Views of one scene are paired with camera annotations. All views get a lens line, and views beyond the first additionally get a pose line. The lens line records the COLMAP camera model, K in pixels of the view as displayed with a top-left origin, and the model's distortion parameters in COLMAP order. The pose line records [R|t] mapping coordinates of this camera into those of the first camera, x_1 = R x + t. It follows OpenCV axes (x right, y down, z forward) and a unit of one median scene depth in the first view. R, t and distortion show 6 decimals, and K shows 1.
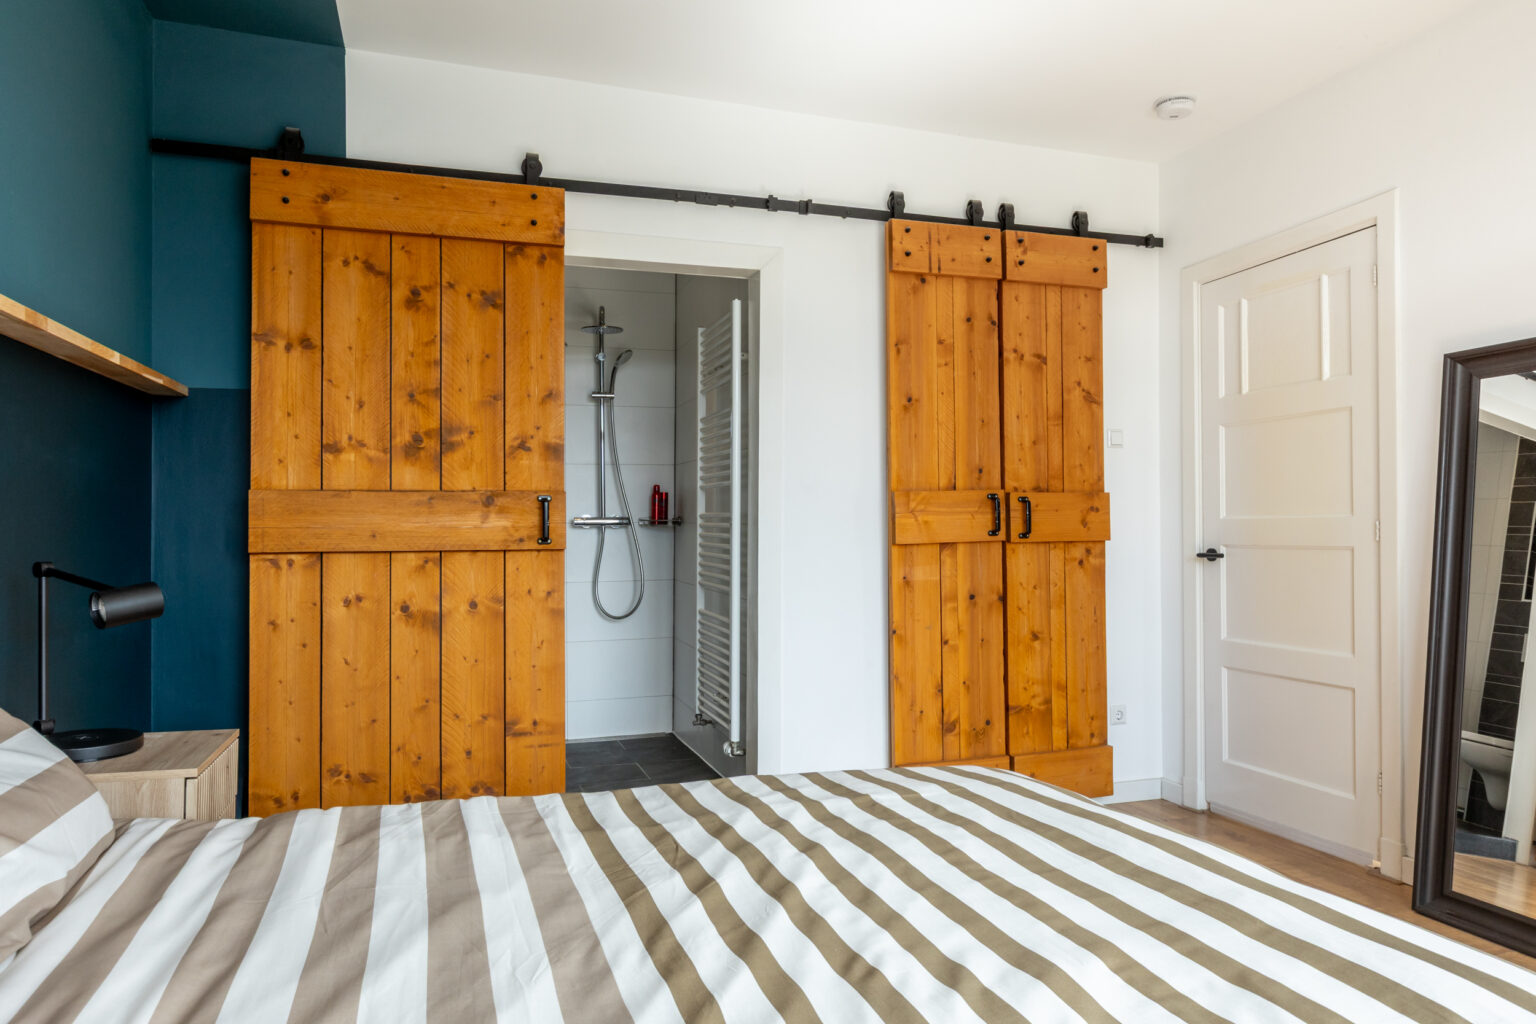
lens RADIAL K [[1016.0, 0, 768.5], [0, 1016.0, 515.9], [0, 0, 1]] dist [0.000027, 0.000001]
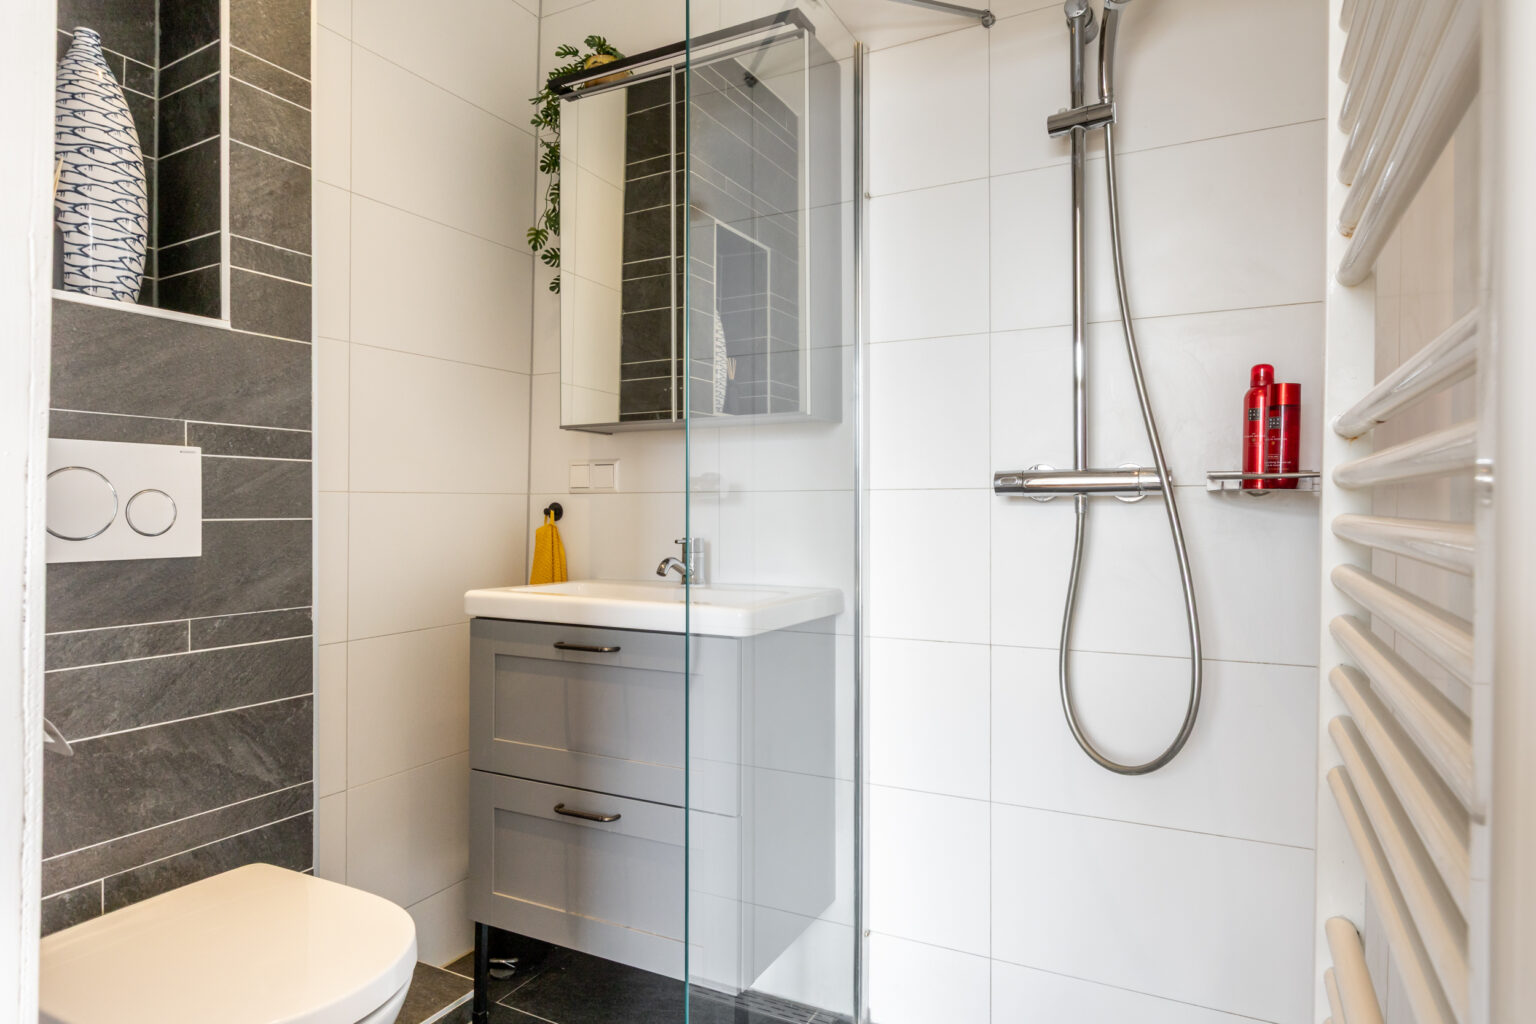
lens RADIAL K [[875.8, 0, 765.2], [0, 875.8, 503.9], [0, 0, 1]] dist [0.004331, 0.000393]
pose [[0.694080, 0.001862, -0.719895, -0.021313], [0.007851, 0.999918, 0.010155, 0.009072], [0.719855, -0.012700, 0.694008, 0.702623]]
